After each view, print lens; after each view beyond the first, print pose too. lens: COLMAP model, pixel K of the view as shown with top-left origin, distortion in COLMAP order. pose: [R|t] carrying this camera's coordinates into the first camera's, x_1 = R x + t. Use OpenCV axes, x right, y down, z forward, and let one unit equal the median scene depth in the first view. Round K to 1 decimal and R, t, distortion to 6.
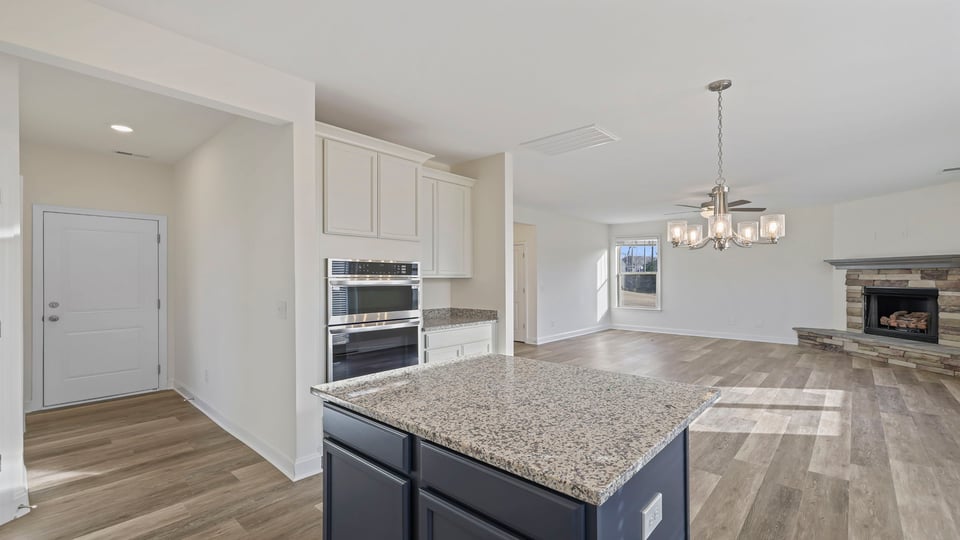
lens RADIAL K [[406.1, 0, 476.3], [0, 406.1, 271.4], [0, 0, 1]] dist [0.000121, -0.000073]
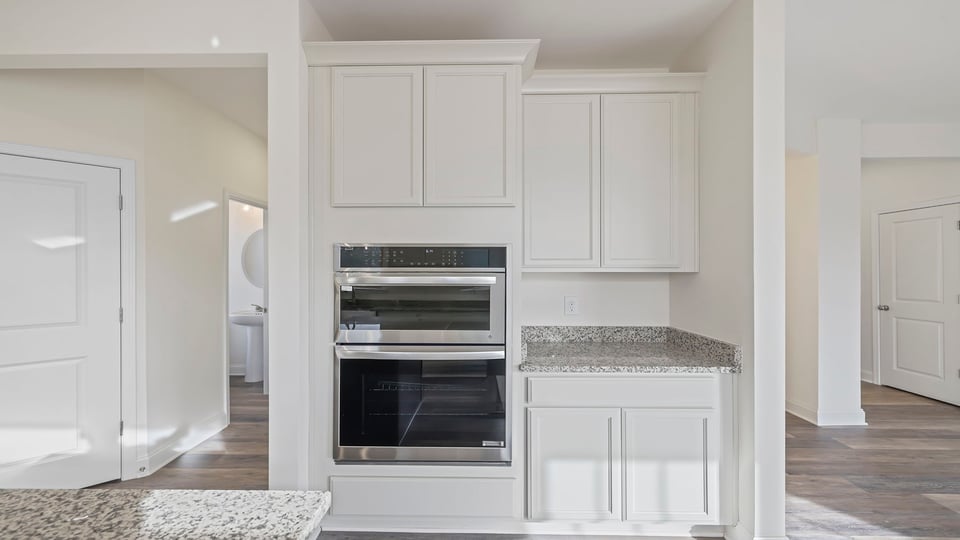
lens RADIAL K [[406.1, 0, 476.3], [0, 406.1, 271.4], [0, 0, 1]] dist [0.000121, -0.000073]
pose [[0.658543, 0.000561, -0.752543, 0.395346], [0.011854, 0.999868, 0.011118, 0.012833], [0.752450, -0.016243, 0.658449, 0.993586]]
